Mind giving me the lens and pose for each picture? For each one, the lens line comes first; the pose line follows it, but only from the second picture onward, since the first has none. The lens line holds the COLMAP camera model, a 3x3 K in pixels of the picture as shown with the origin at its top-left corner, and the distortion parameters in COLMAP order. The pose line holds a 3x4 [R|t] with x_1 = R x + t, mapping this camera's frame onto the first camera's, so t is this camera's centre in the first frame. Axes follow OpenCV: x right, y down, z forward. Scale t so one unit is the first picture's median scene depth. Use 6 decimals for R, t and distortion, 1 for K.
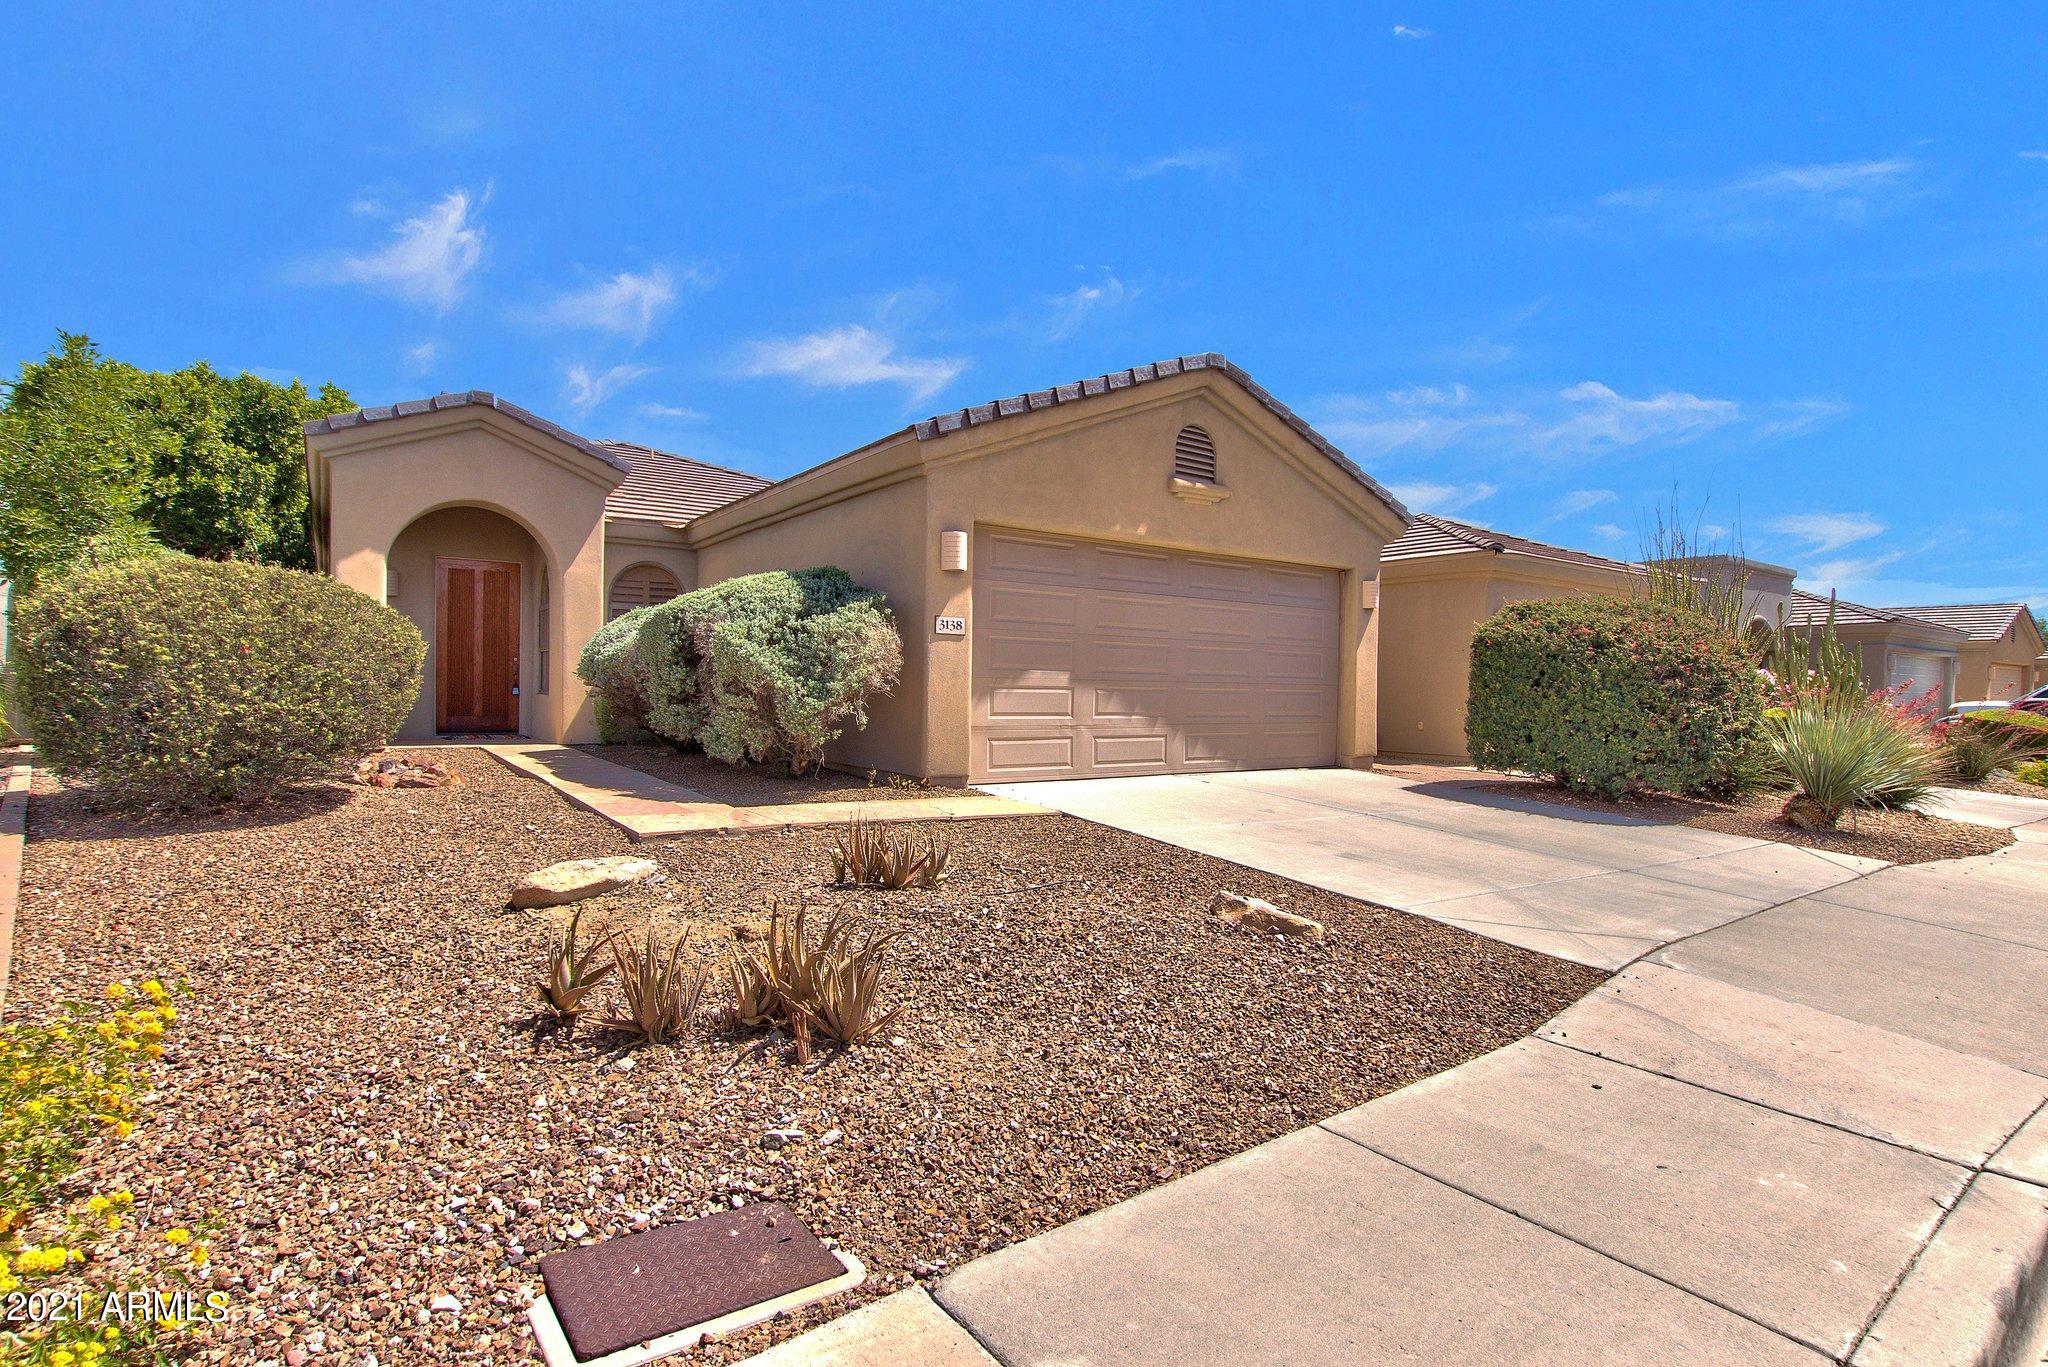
lens RADIAL K [[950.8, 0, 1019.9], [0, 950.8, 689.3], [0, 0, 1]] dist [-0.006015, 0.000581]
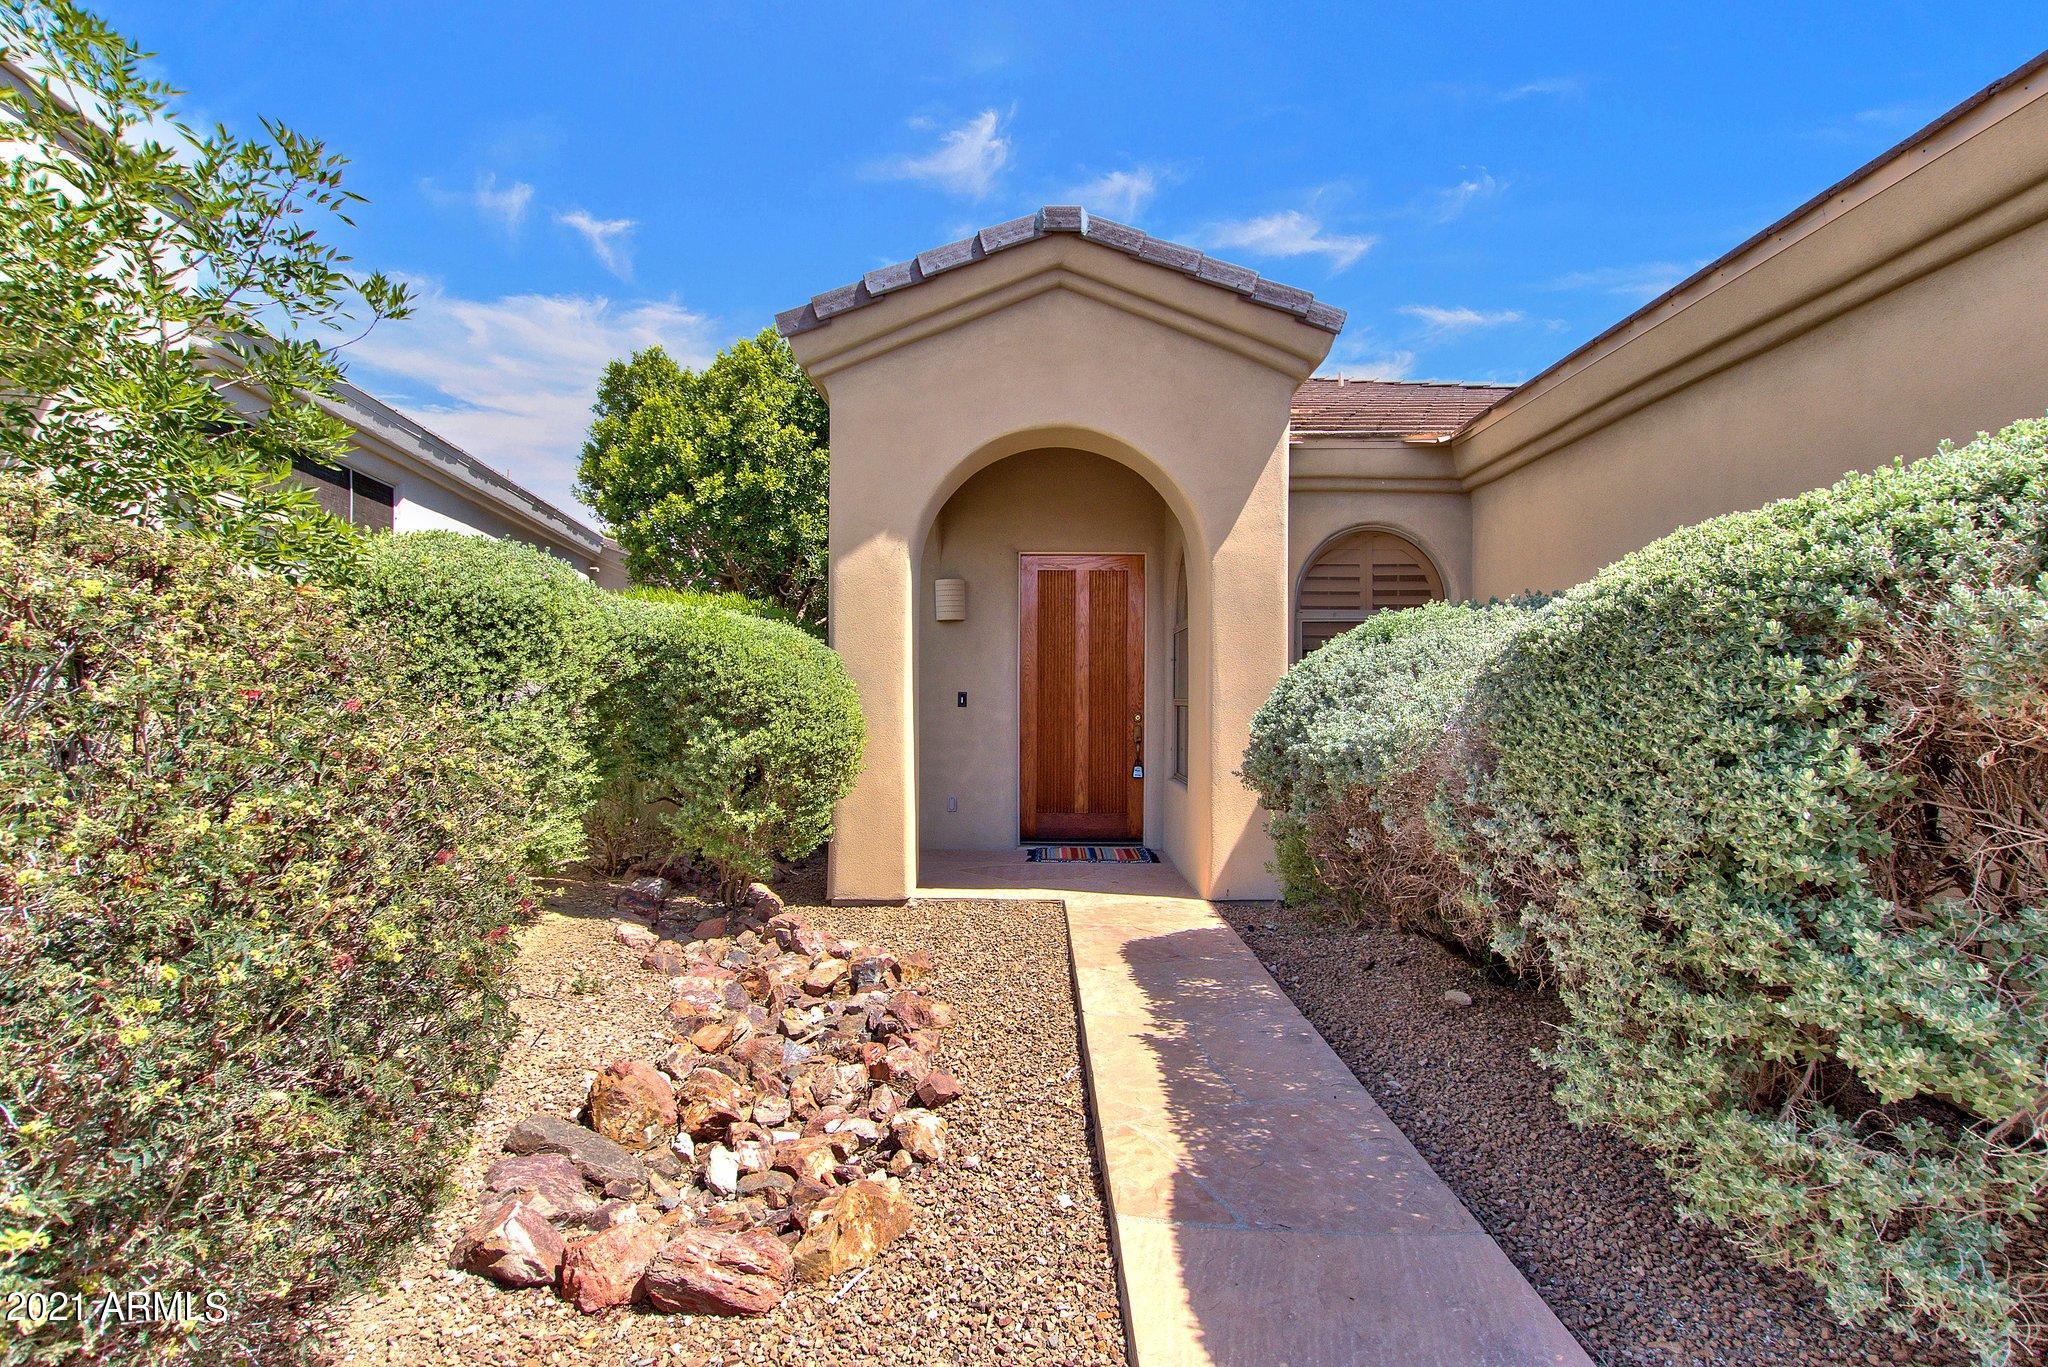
lens RADIAL K [[950.8, 0, 1019.6], [0, 950.8, 686.7], [0, 0, 1]] dist [-0.006015, 0.000581]
pose [[0.802029, -0.014103, -0.597118, -0.261127], [0.007275, 0.999878, -0.013845, -0.046980], [0.597240, 0.006760, 0.802034, 0.531697]]
